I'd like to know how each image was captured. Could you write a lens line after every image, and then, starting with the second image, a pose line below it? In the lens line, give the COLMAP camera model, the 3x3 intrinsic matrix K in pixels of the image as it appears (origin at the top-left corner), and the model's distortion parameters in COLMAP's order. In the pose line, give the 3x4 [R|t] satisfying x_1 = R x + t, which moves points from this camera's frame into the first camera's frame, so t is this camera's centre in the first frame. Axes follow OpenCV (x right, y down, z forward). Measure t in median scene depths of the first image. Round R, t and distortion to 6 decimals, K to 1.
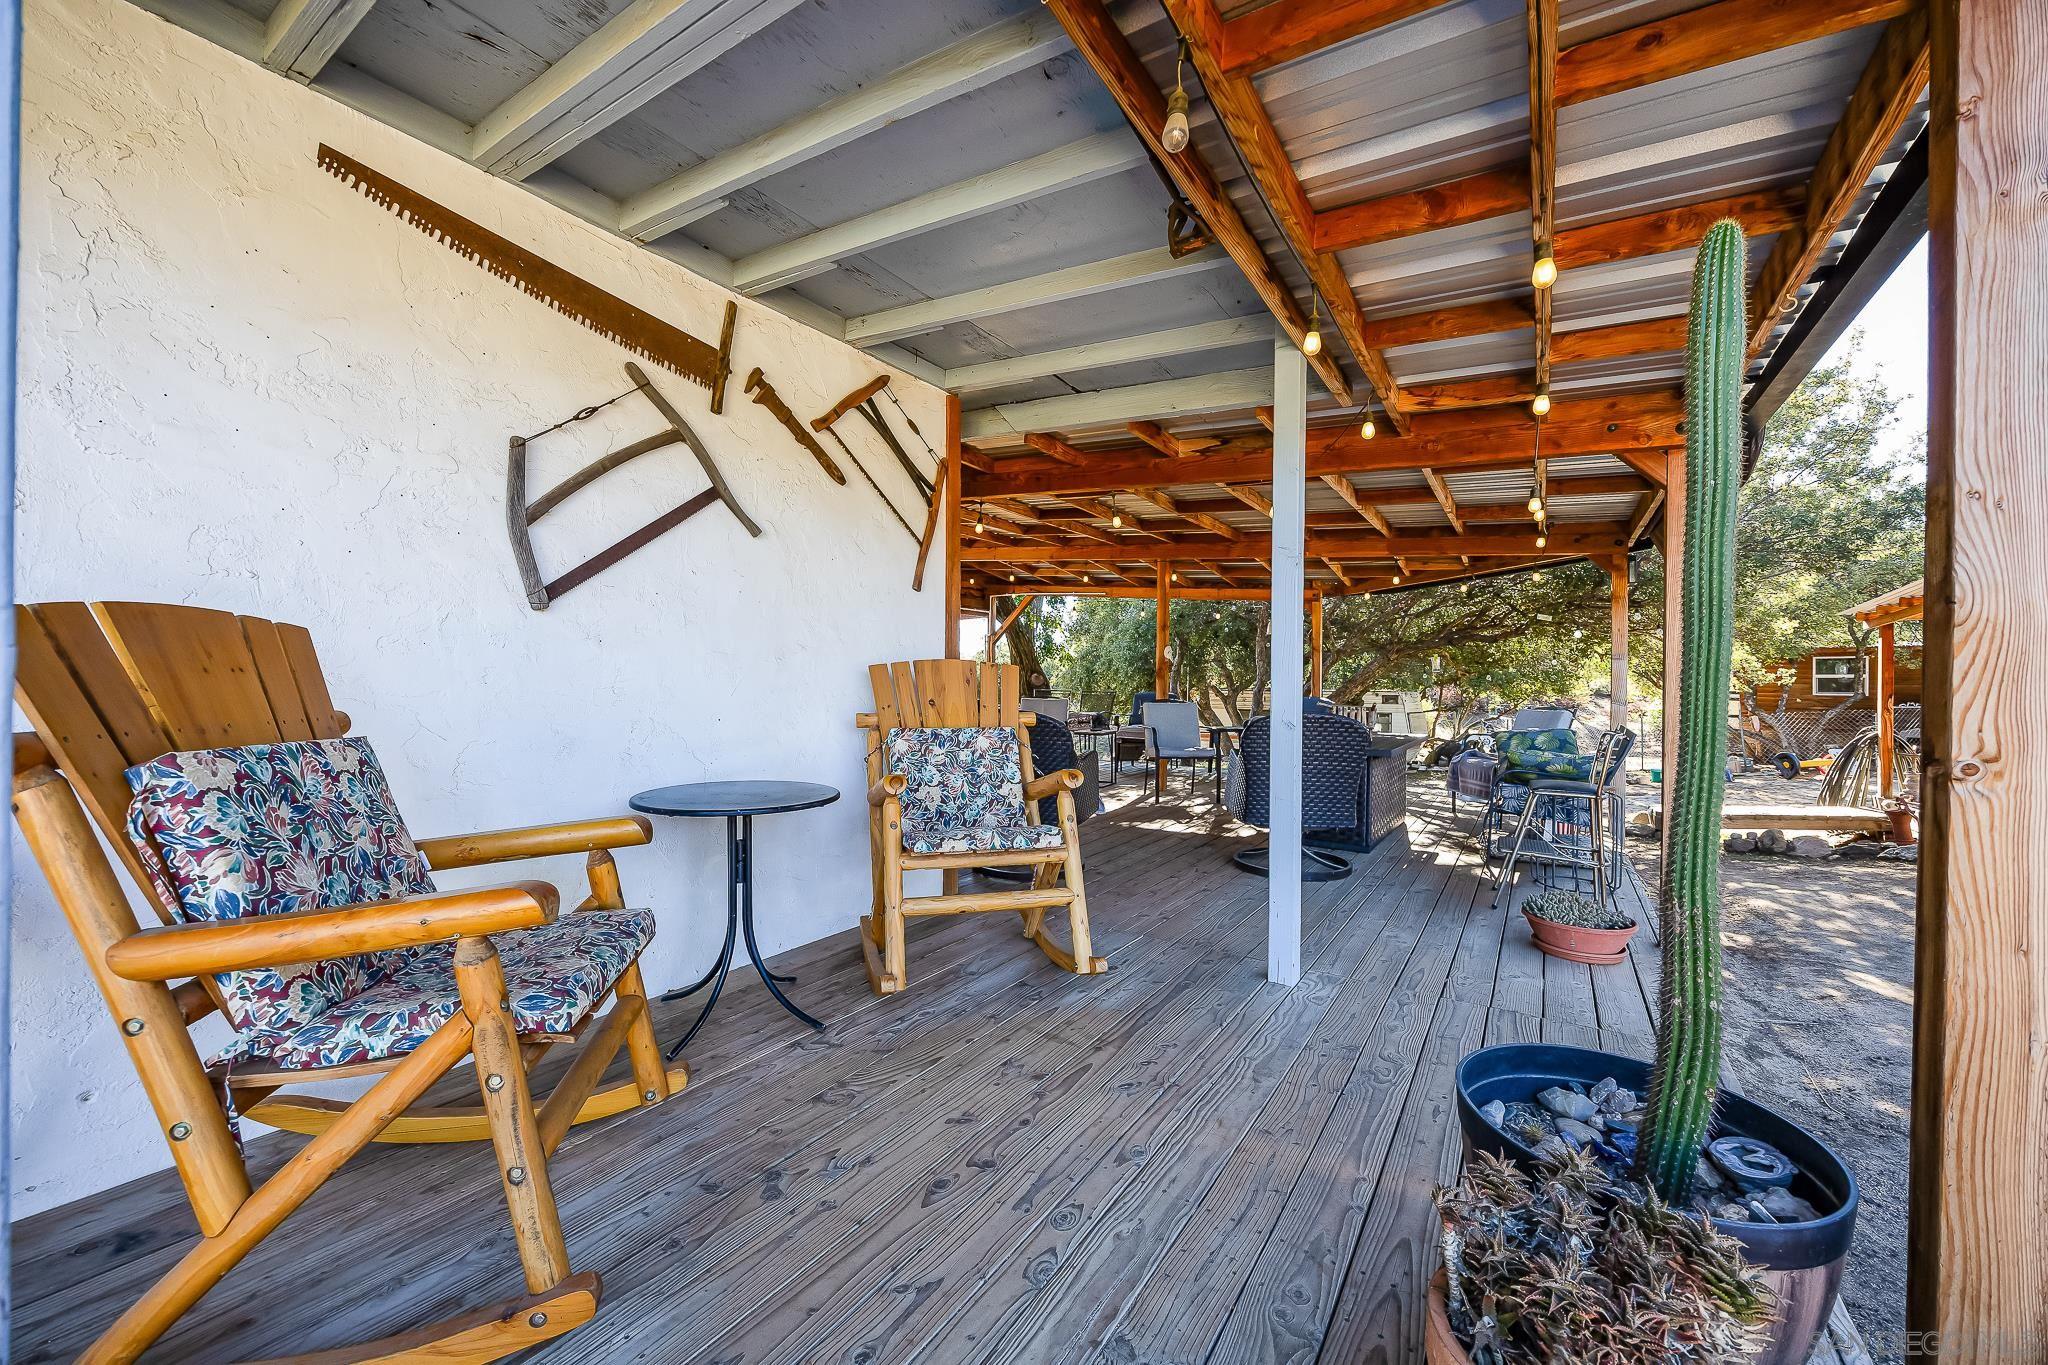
lens RADIAL K [[792.6, 0, 1020.1], [0, 792.6, 693.9], [0, 0, 1]] dist [-0.000782, -0.000180]
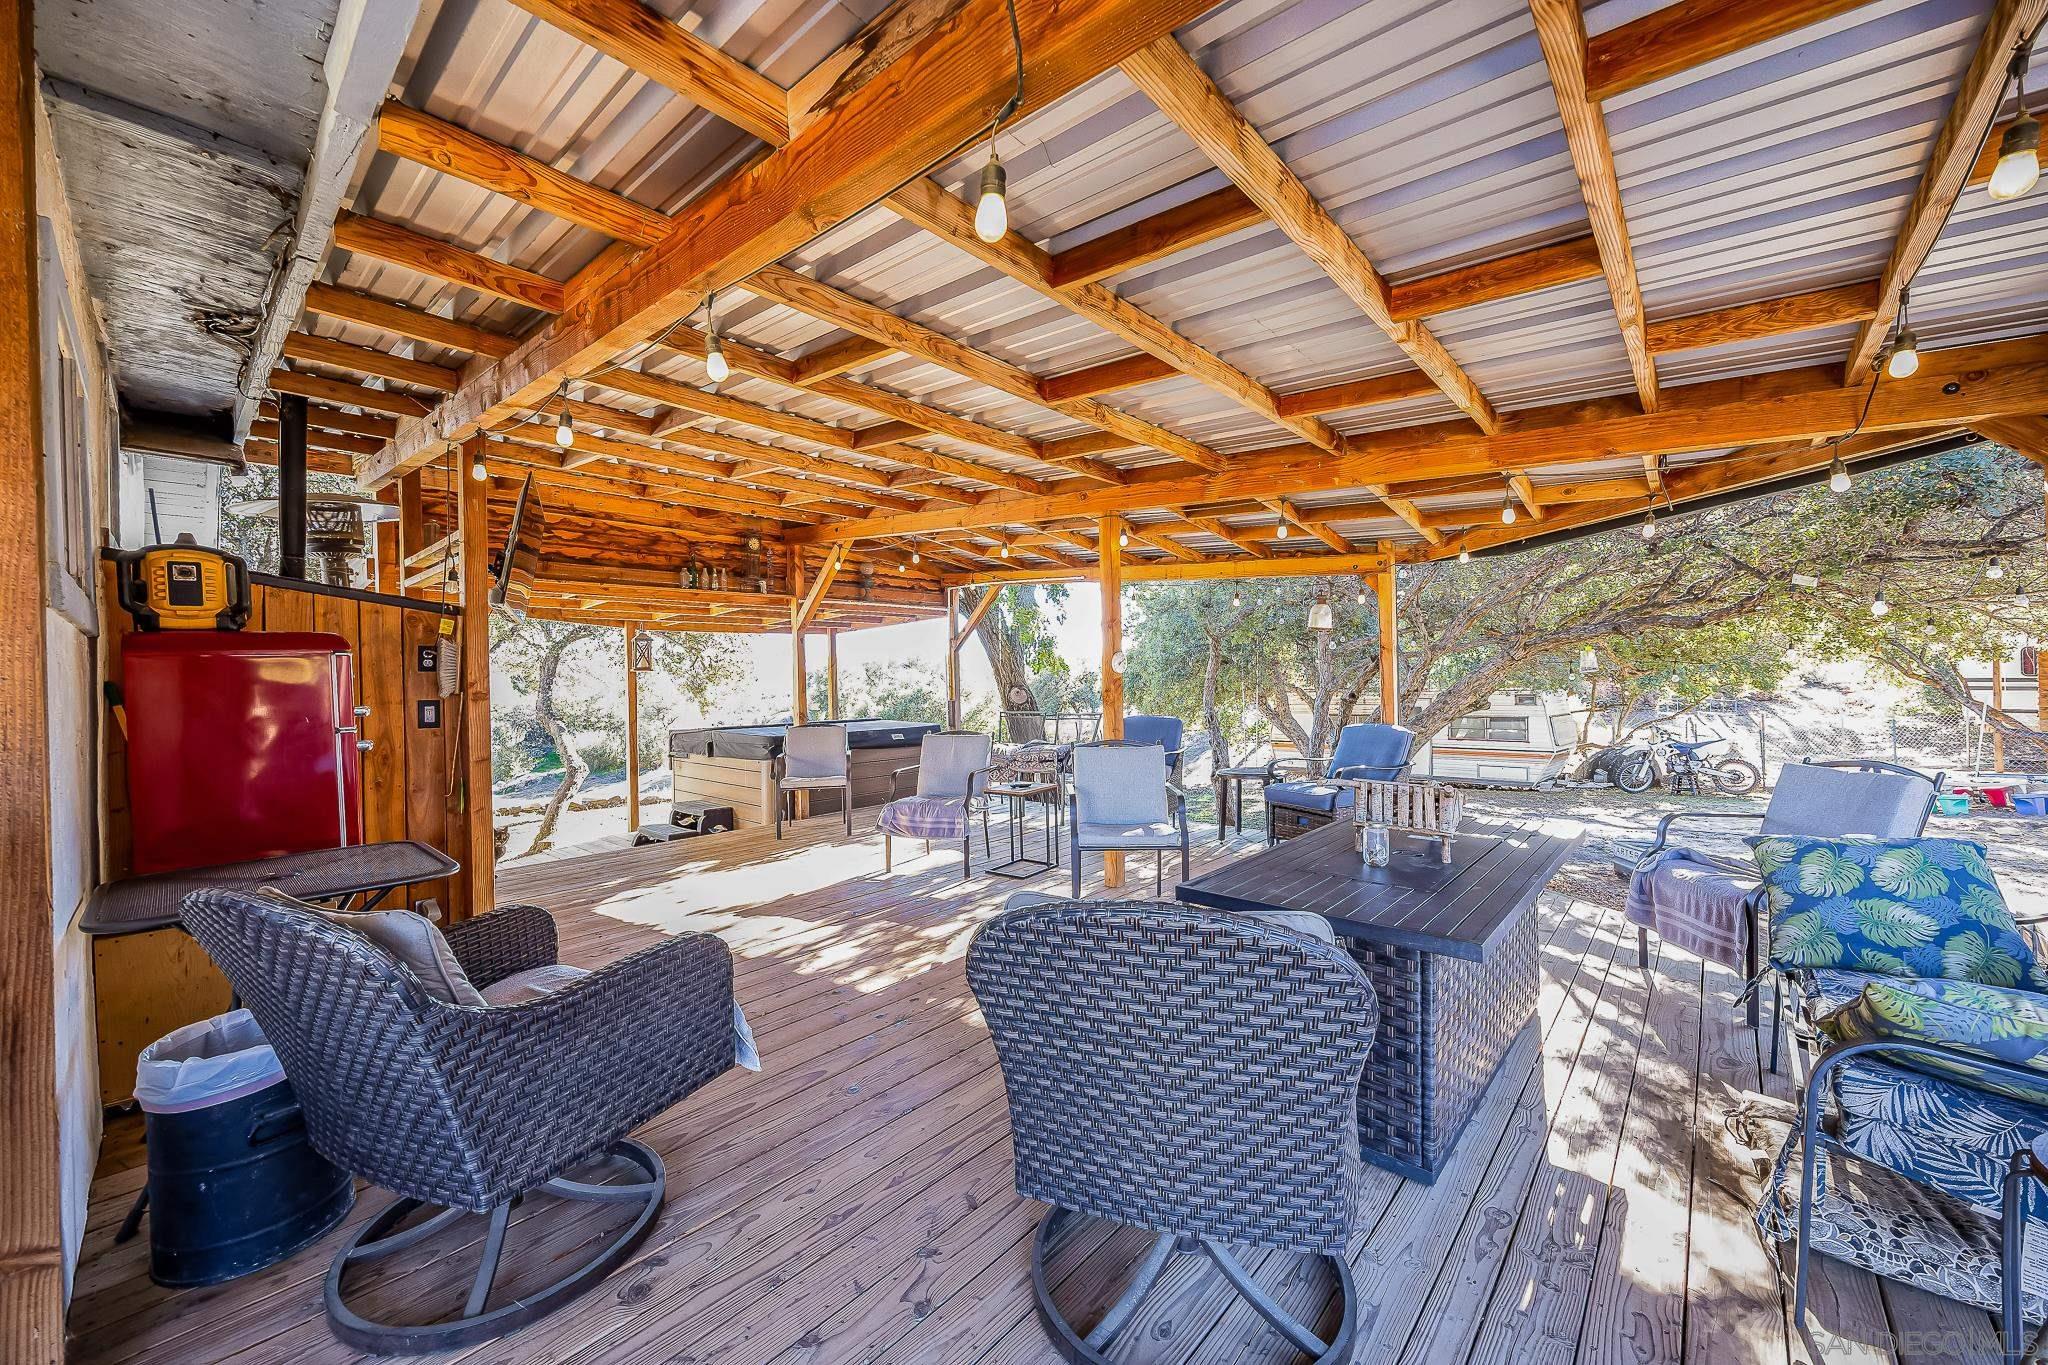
lens RADIAL K [[792.6, 0, 1009.0], [0, 792.6, 689.1], [0, 0, 1]] dist [-0.000782, -0.000180]
pose [[0.989242, -0.021391, -0.144714, 0.155638], [0.020889, 0.999769, -0.004985, -0.024449], [0.144787, 0.001909, 0.989461, 0.306698]]
